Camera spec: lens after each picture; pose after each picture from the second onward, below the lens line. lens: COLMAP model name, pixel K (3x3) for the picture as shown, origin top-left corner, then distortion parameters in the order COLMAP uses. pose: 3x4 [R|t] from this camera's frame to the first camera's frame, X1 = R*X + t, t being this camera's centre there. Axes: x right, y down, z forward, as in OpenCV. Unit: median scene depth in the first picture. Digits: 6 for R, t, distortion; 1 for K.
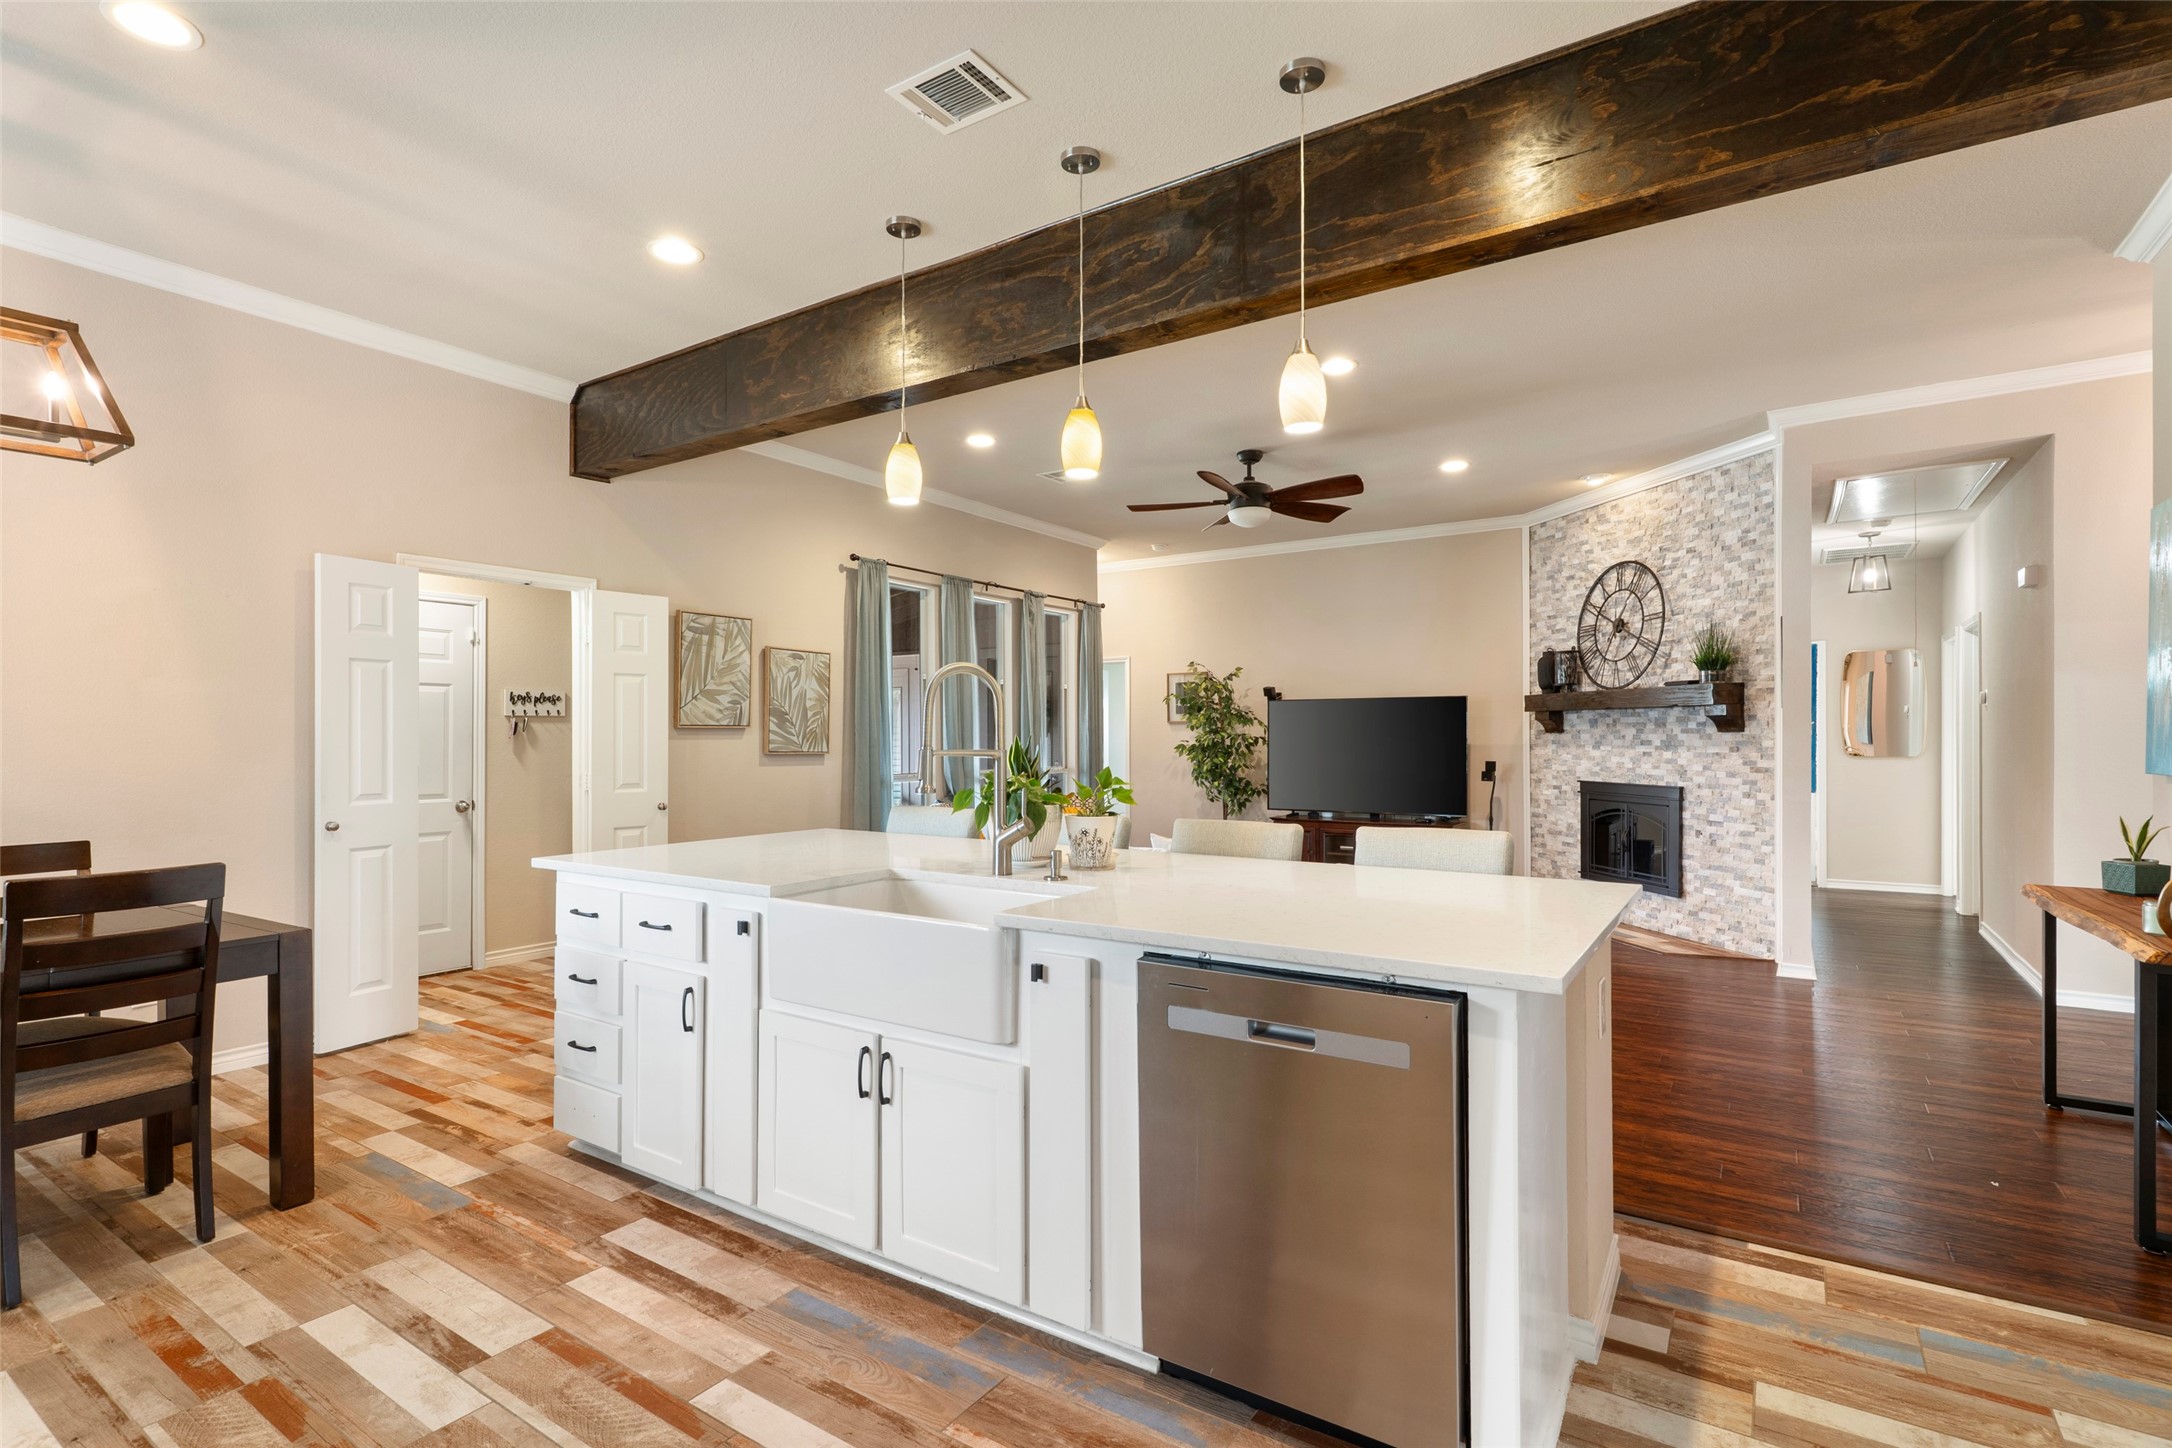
lens RADIAL K [[1058.1, 0, 1088.3], [0, 1058.1, 734.3], [0, 0, 1]] dist [-0.000369, -0.000397]
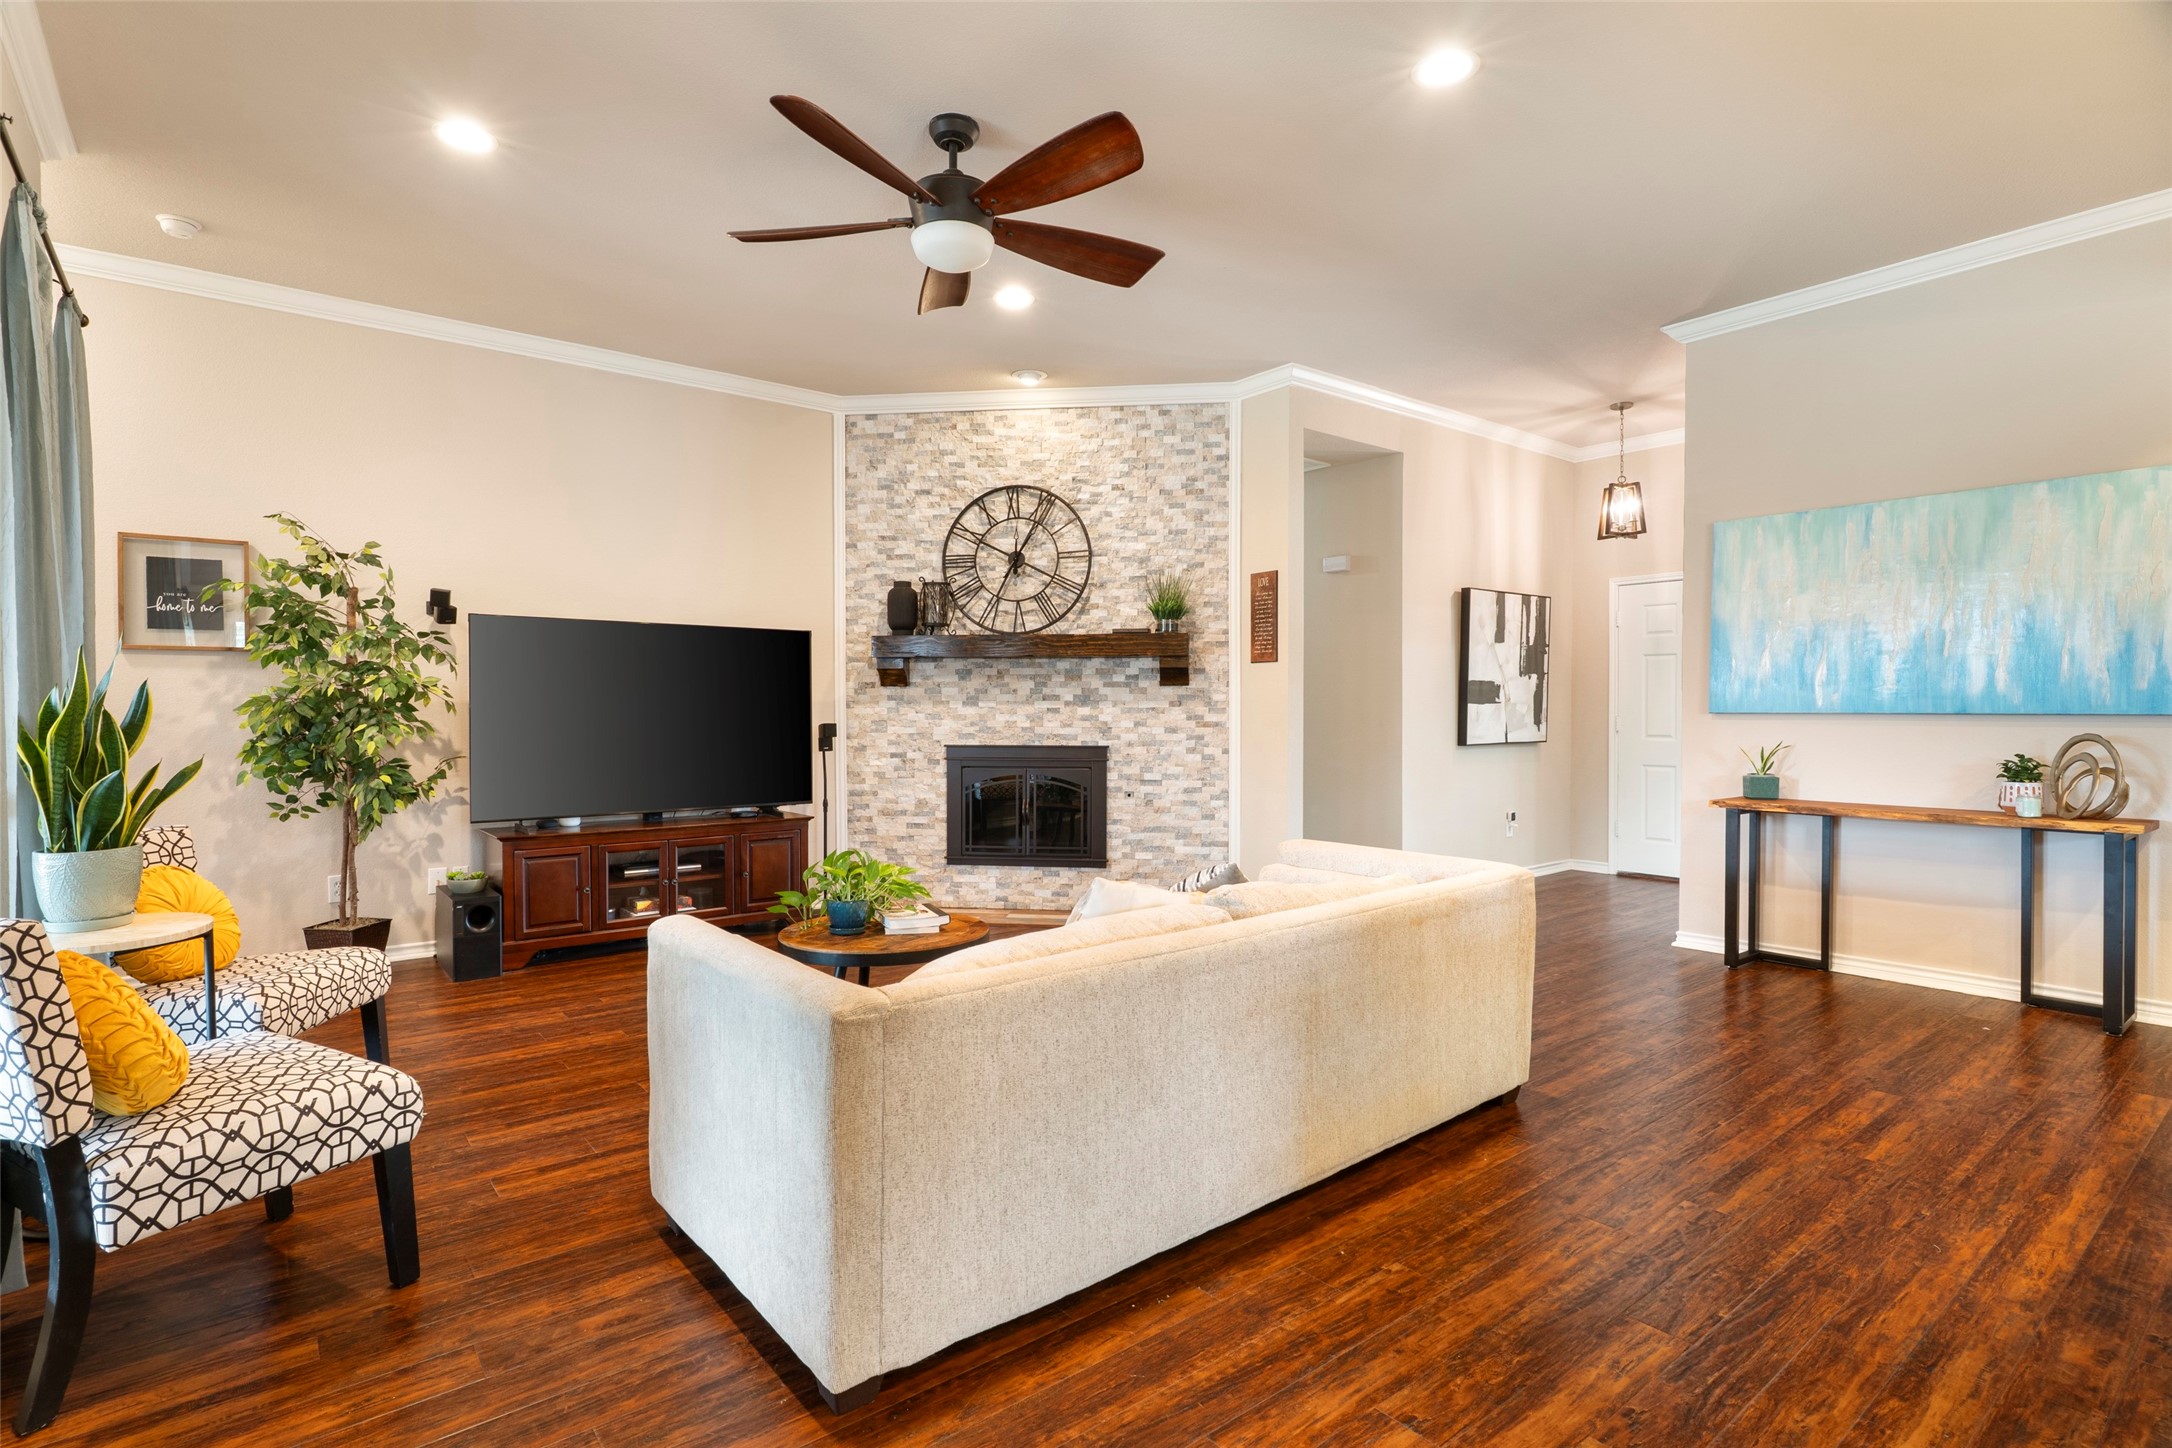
lens RADIAL K [[1059.4, 0, 1077.4], [0, 1059.4, 718.0], [0, 0, 1]] dist [0.001259, -0.000079]
pose [[0.308831, -0.004923, 0.951104, -0.291526], [-0.002406, 0.999979, 0.005958, 0.018968], [-0.951114, -0.004128, 0.308812, 0.688556]]
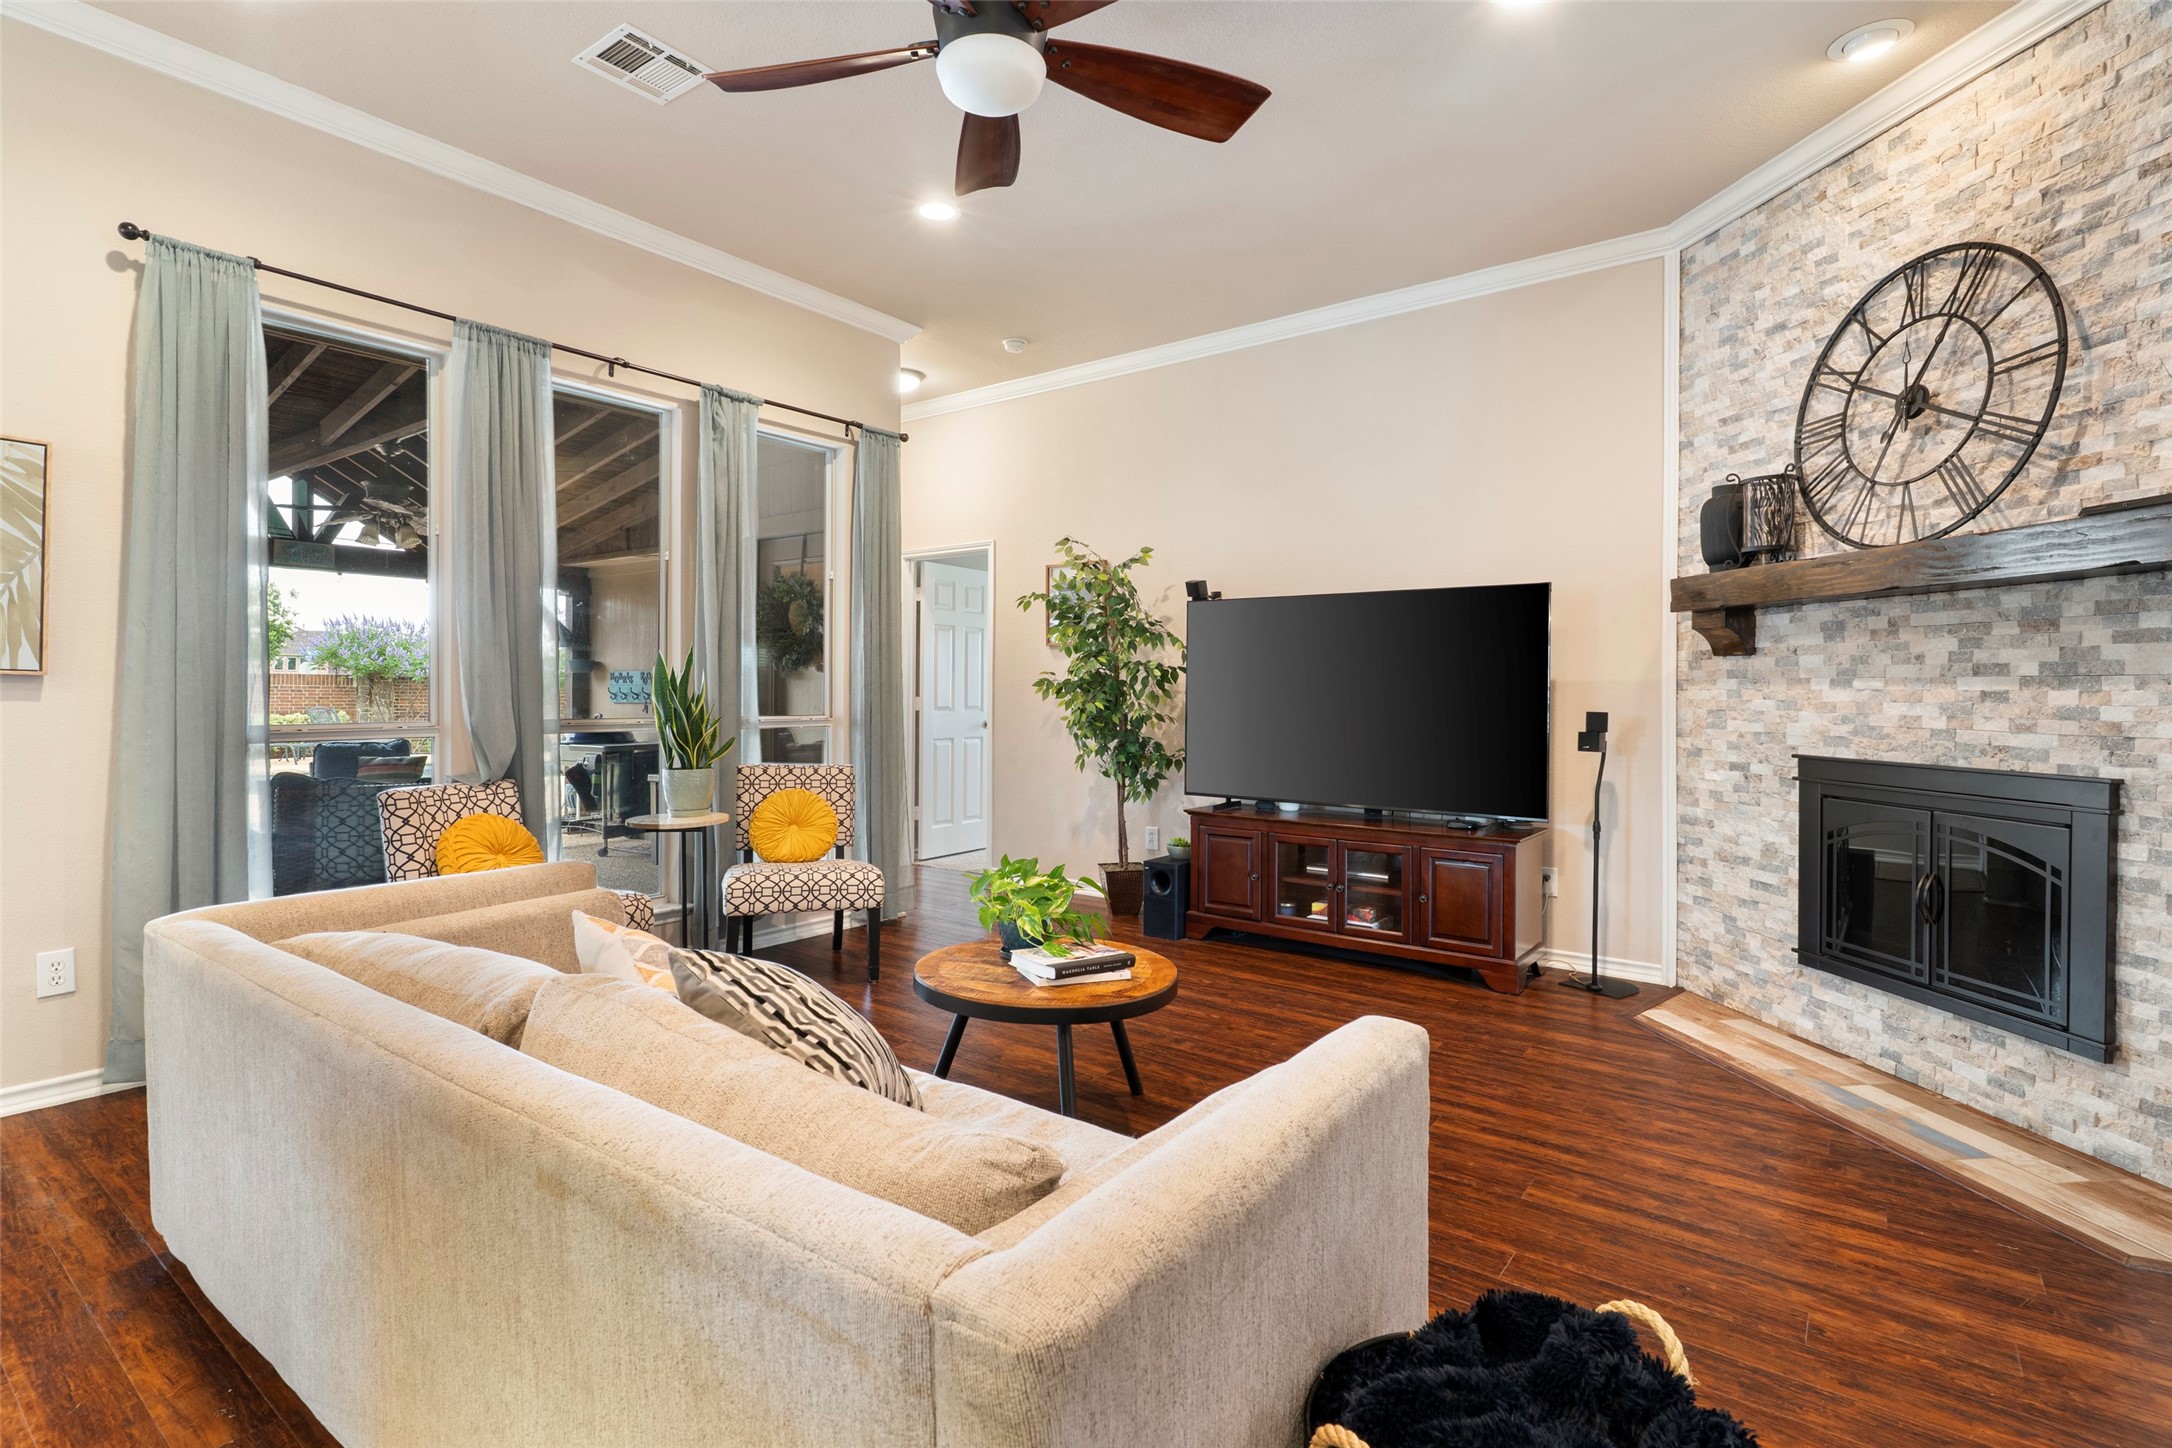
lens RADIAL K [[1049.9, 0, 1085.2], [0, 1049.9, 688.9], [0, 0, 1]] dist [0.003075, -0.000001]
pose [[0.997623, 0.009369, -0.068264, 0.191784], [-0.009256, 0.999955, 0.001968, 0.017584], [0.068279, -0.001331, 0.997665, 0.543109]]
